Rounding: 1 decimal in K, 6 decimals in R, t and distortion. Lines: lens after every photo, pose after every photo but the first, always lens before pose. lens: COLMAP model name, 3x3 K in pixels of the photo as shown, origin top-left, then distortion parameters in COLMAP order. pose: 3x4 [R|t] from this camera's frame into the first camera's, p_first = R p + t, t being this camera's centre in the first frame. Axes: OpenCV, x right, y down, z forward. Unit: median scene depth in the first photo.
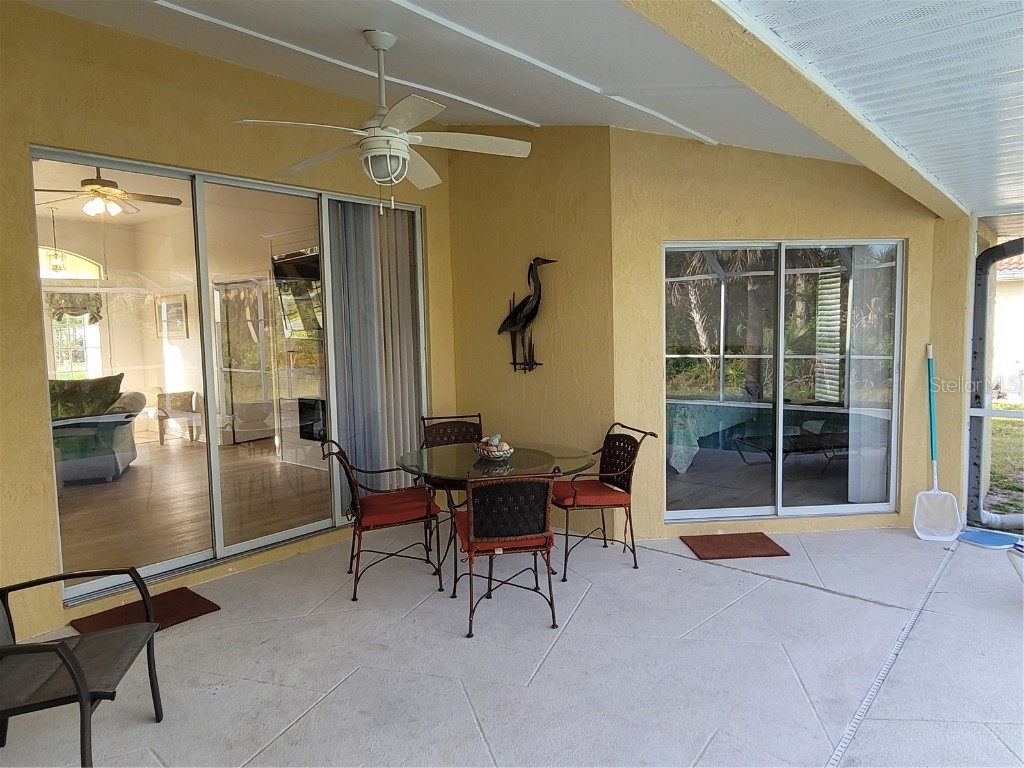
lens RADIAL K [[672.1, 0, 515.3], [0, 672.1, 378.0], [0, 0, 1]] dist [-0.004356, 0.000148]
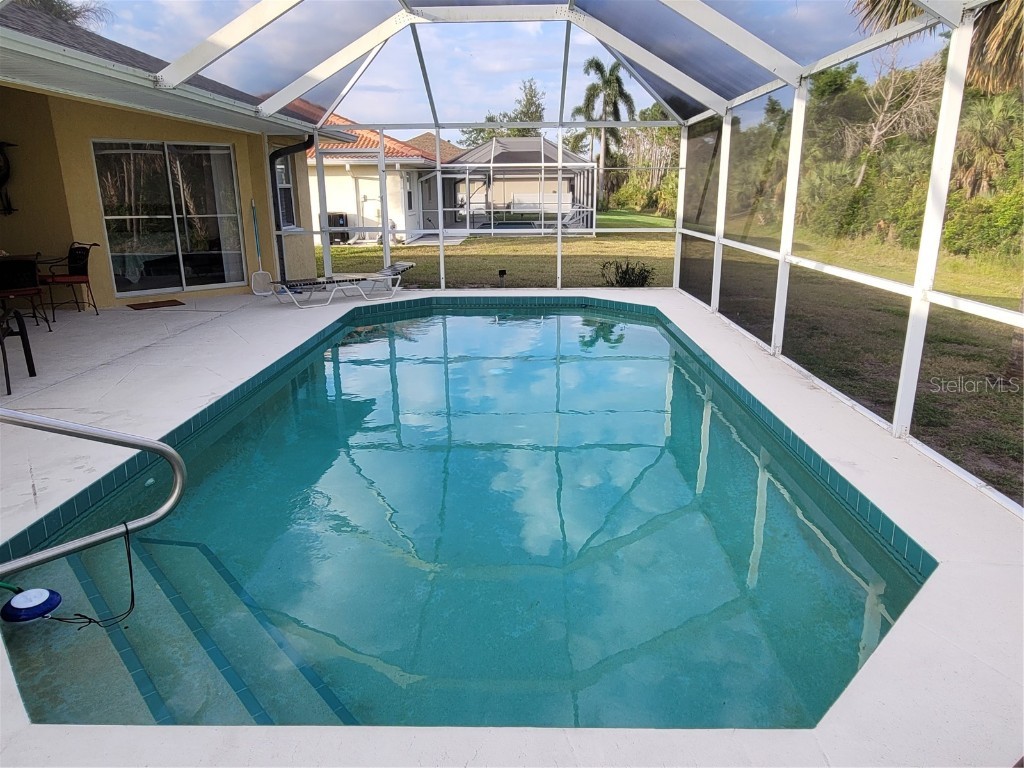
lens RADIAL K [[672.1, 0, 515.3], [0, 672.1, 378.0], [0, 0, 1]] dist [-0.004356, 0.000148]
pose [[0.773693, -0.153464, 0.614694, -0.104074], [0.035913, 0.979283, 0.199285, 0.114785], [-0.632542, -0.132110, 0.763176, -1.234605]]
